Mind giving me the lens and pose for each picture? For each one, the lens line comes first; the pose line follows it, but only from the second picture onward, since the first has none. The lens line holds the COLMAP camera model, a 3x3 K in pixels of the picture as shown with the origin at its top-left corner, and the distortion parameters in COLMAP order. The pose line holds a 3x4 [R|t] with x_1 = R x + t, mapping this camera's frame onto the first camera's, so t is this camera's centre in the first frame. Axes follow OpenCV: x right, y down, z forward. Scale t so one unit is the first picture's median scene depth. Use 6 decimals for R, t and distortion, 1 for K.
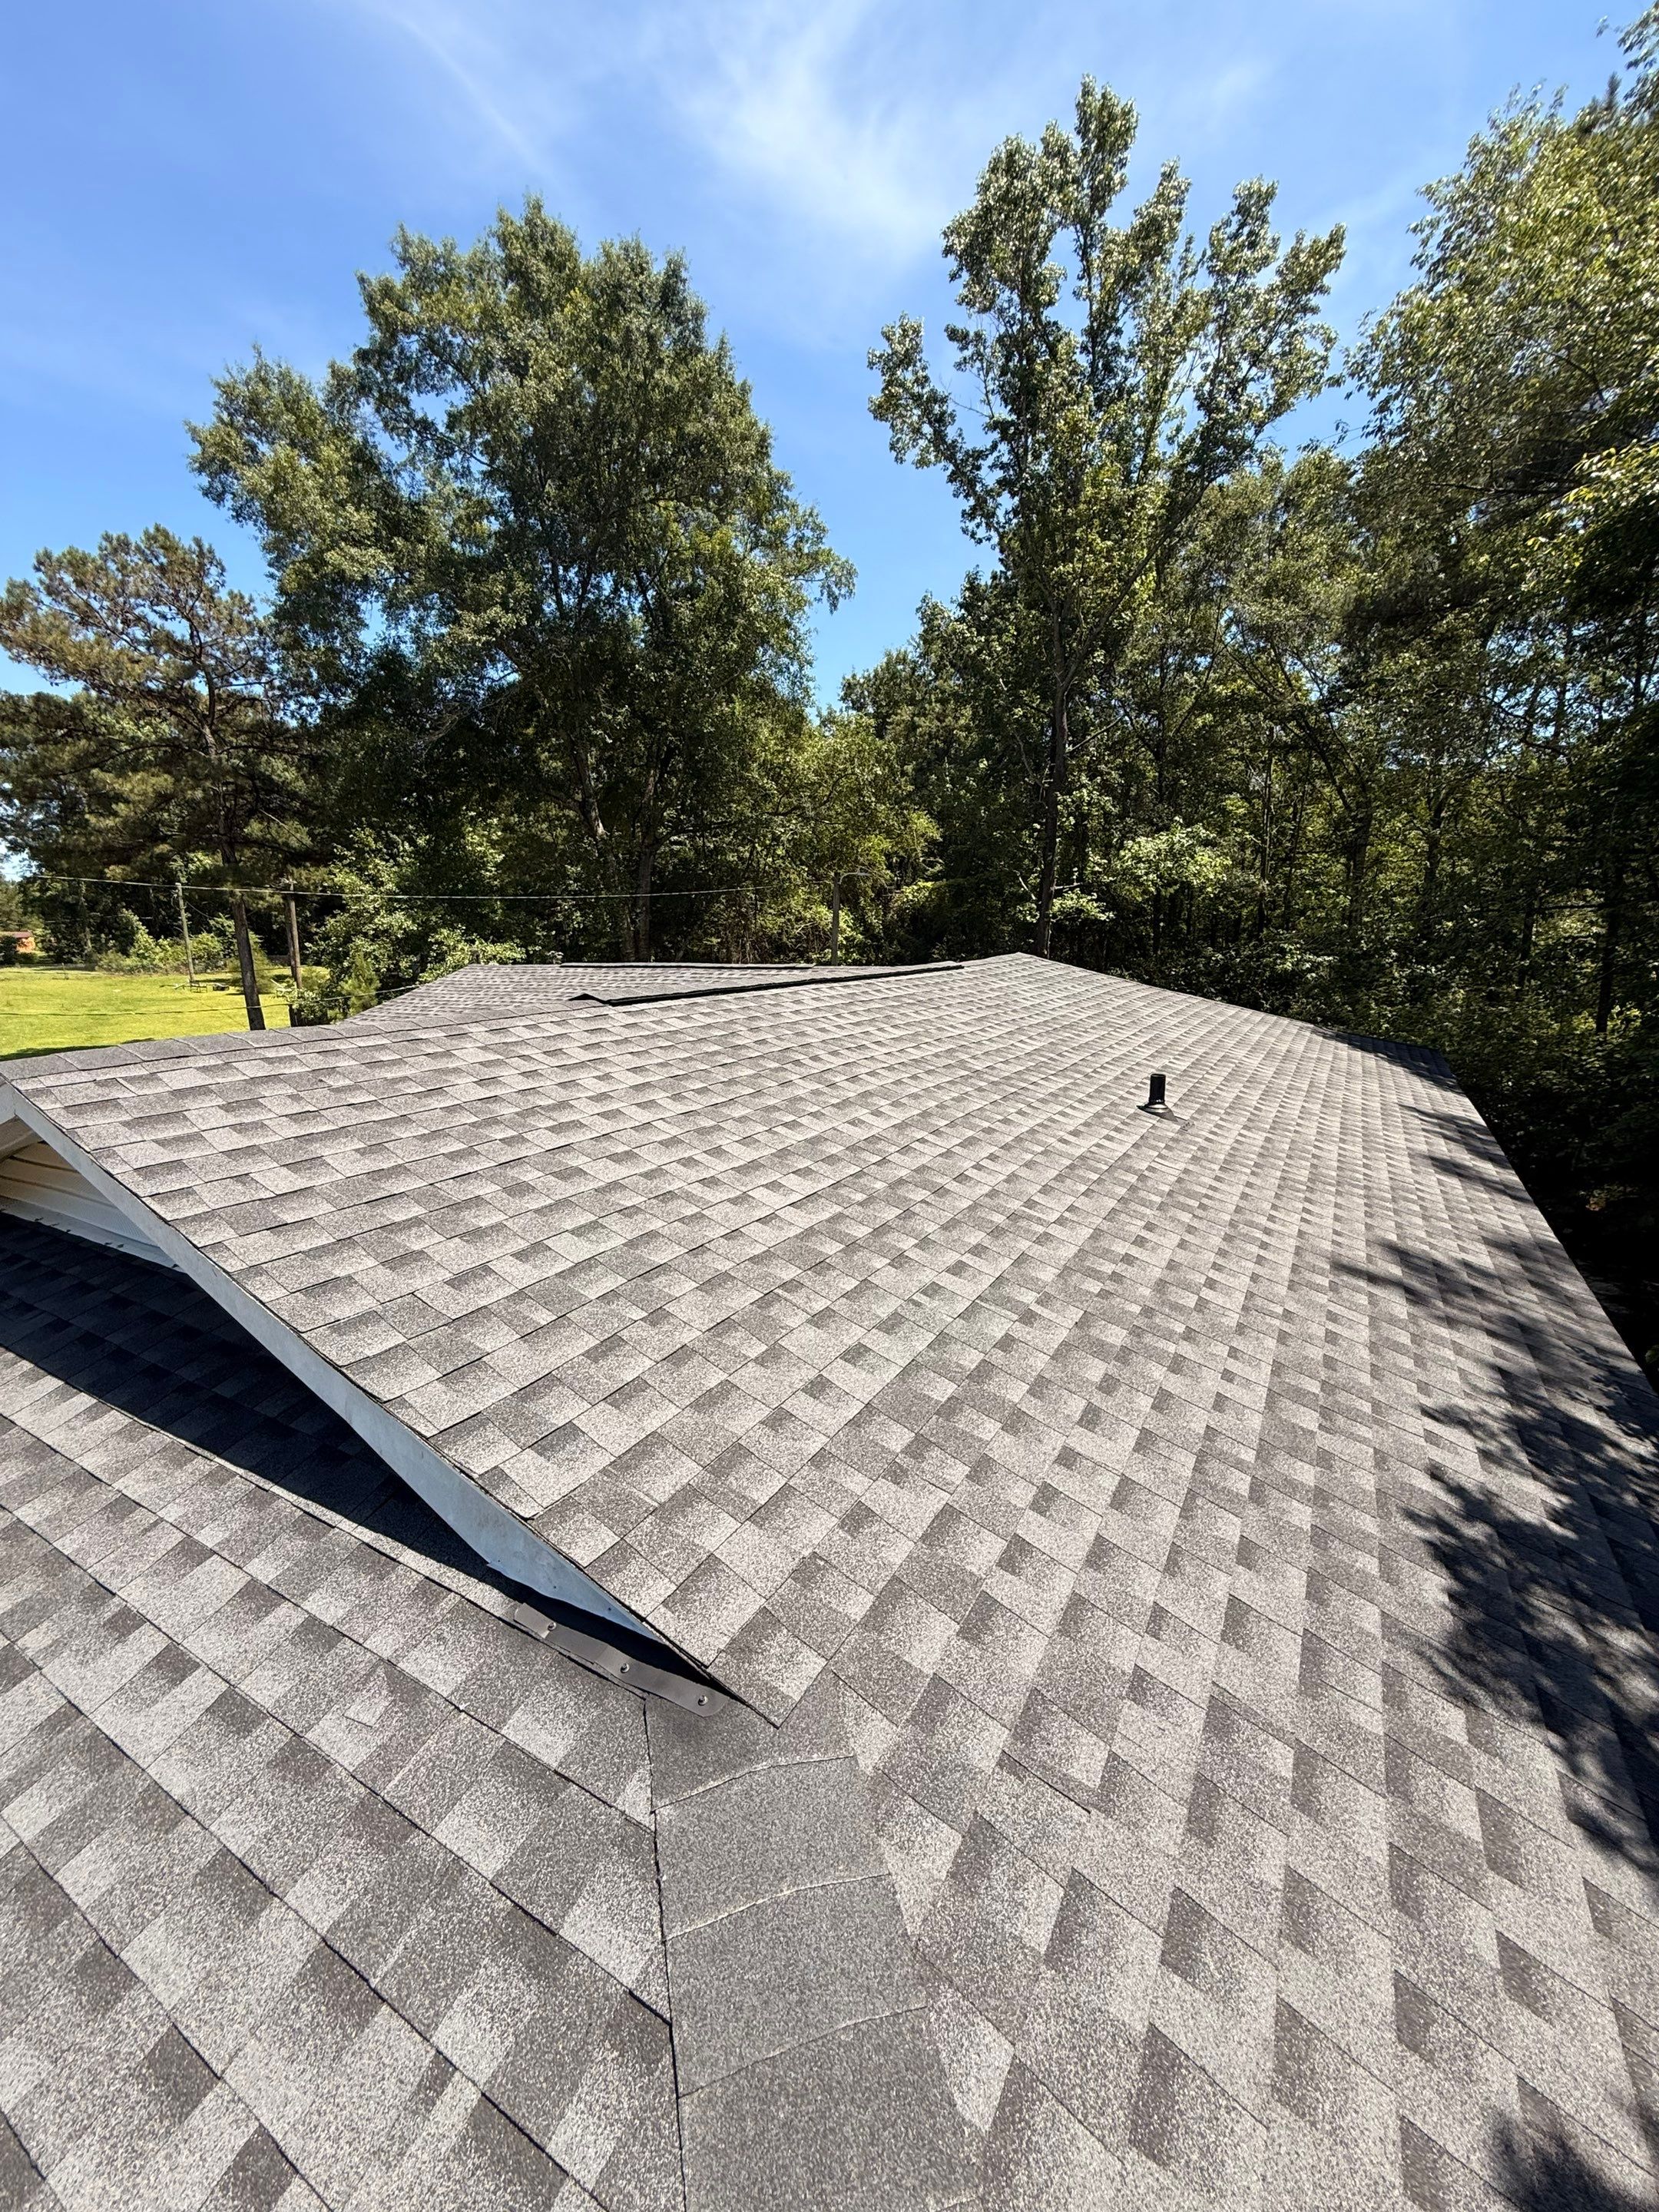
lens RADIAL K [[879.4, 0, 828.6], [0, 879.4, 1099.8], [0, 0, 1]] dist [0.000918, 0.000338]
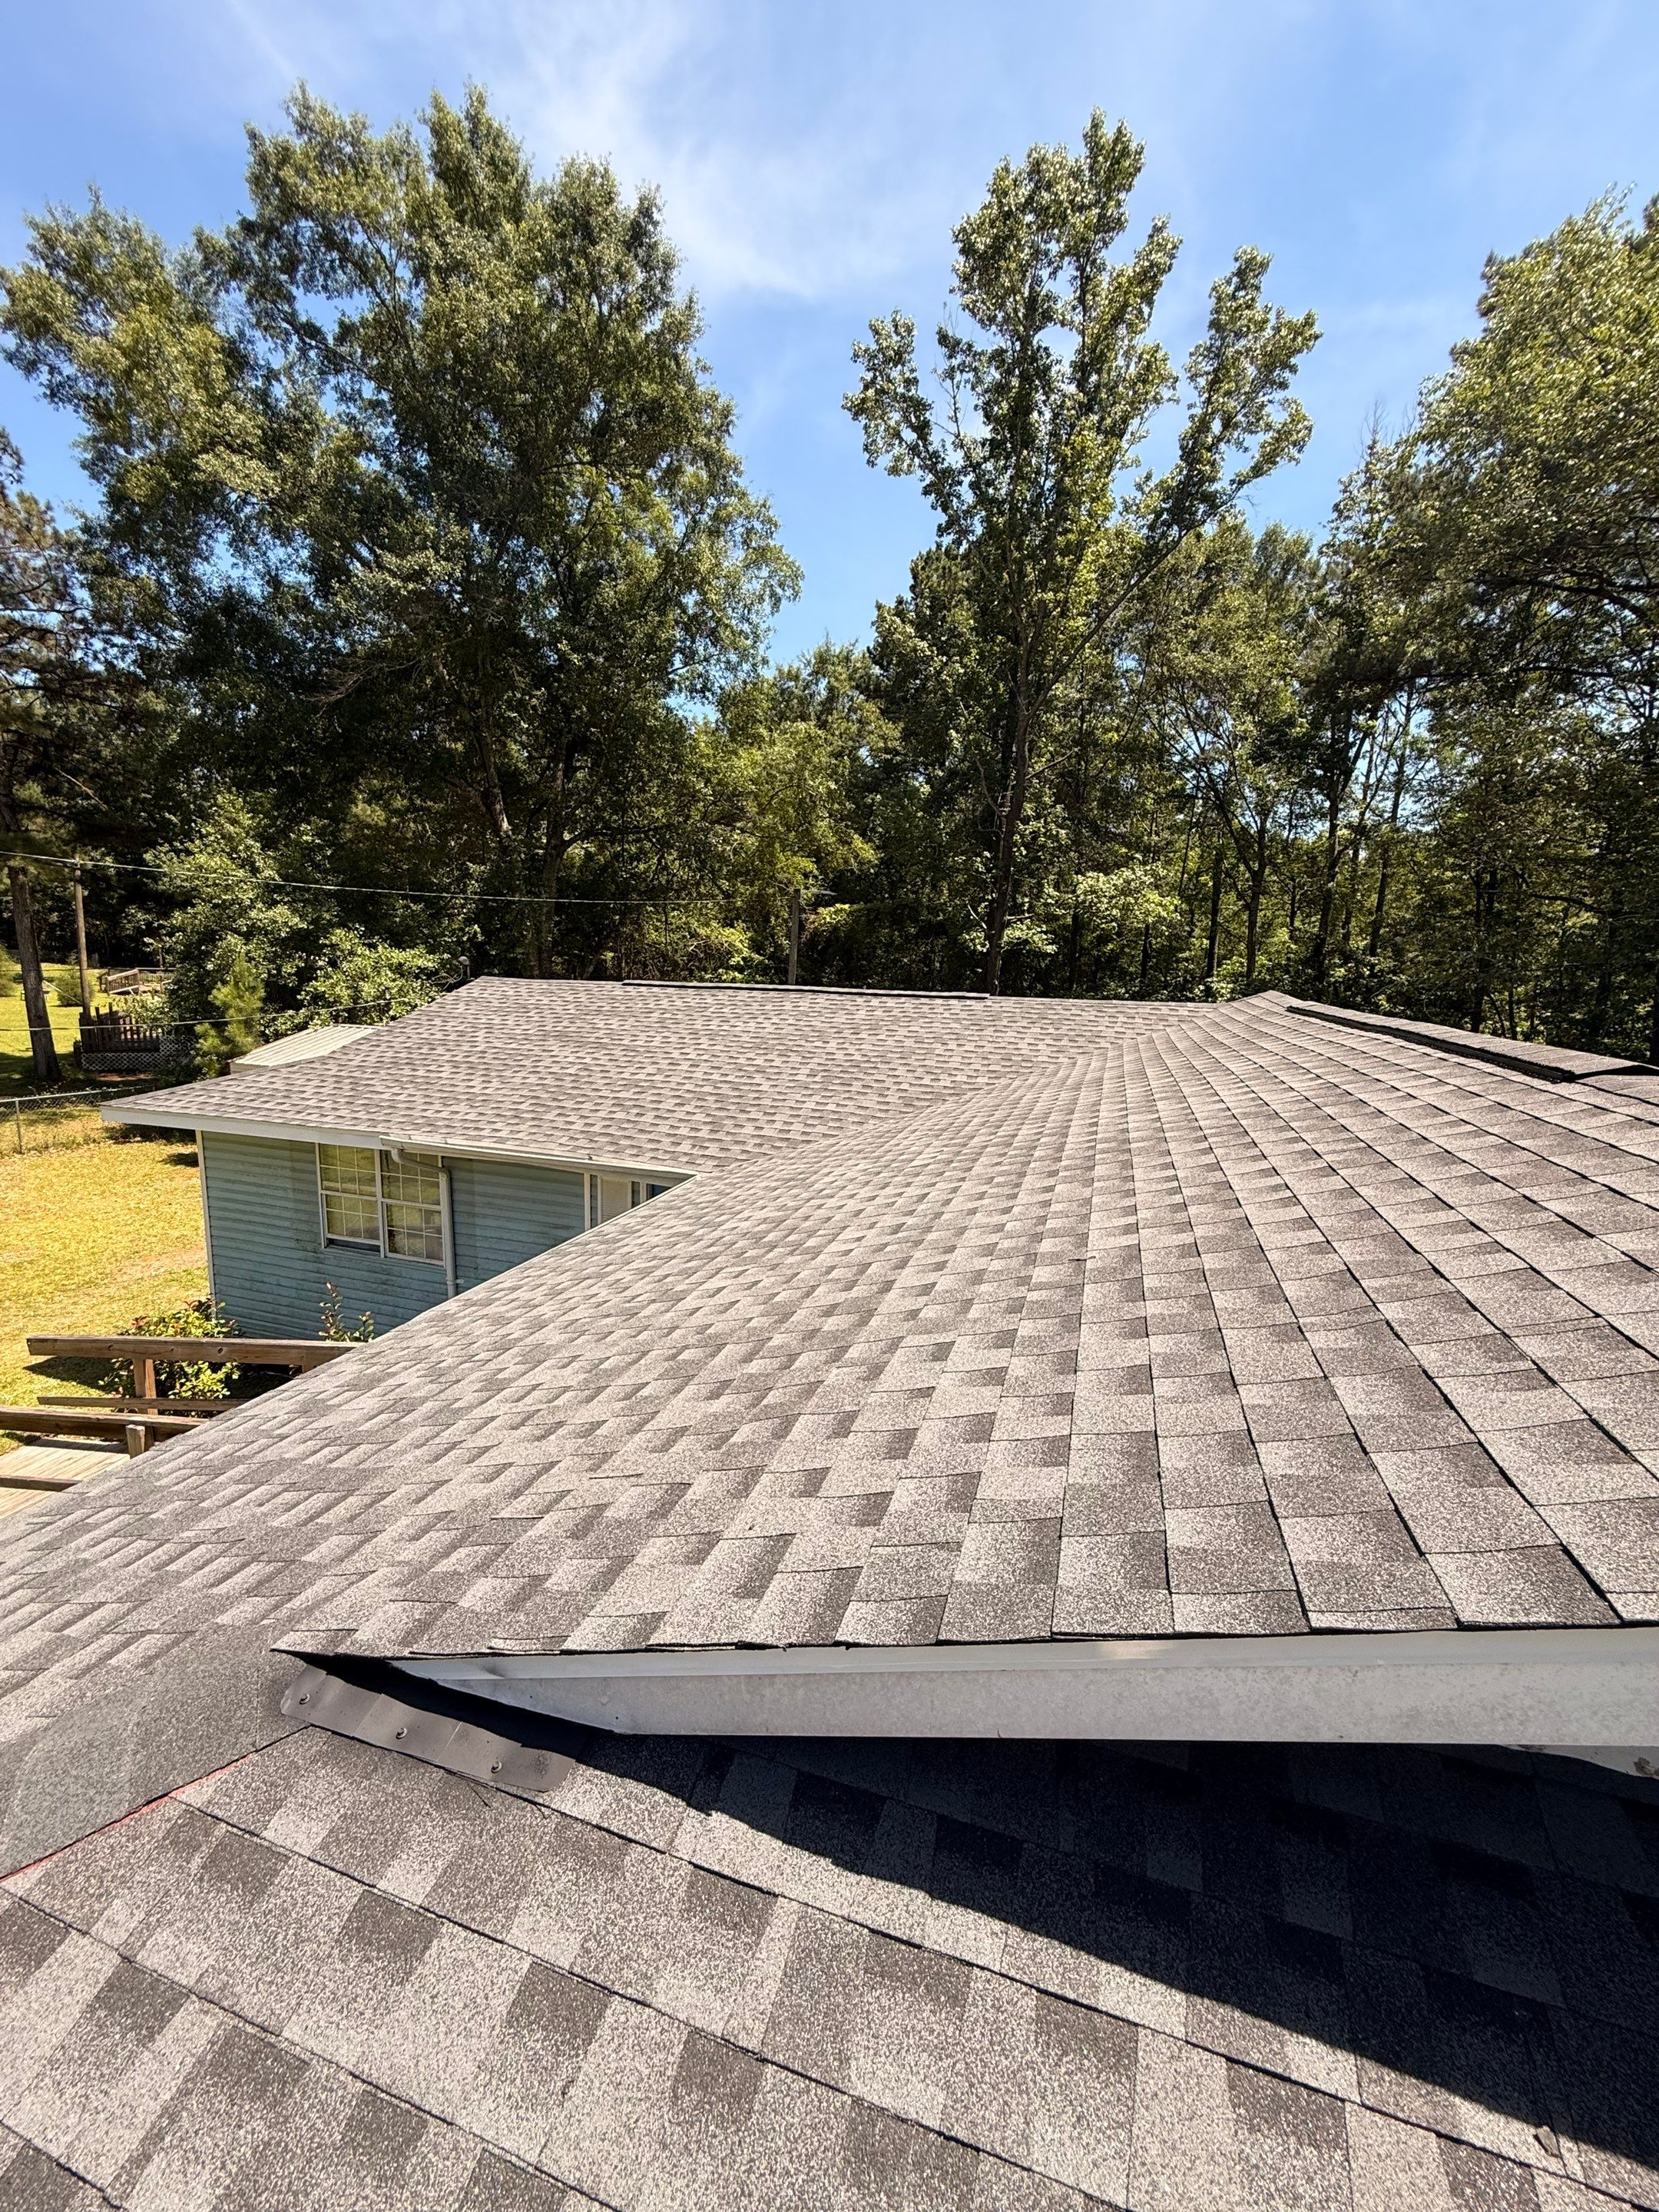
lens RADIAL K [[873.2, 0, 829.5], [0, 873.2, 1106.0], [0, 0, 1]] dist [-0.002285, -0.000146]
pose [[0.975356, 0.004663, 0.220590, -0.165208], [-0.001375, 0.999886, -0.015060, -0.015286], [-0.220635, 0.014386, 0.975250, 0.096878]]
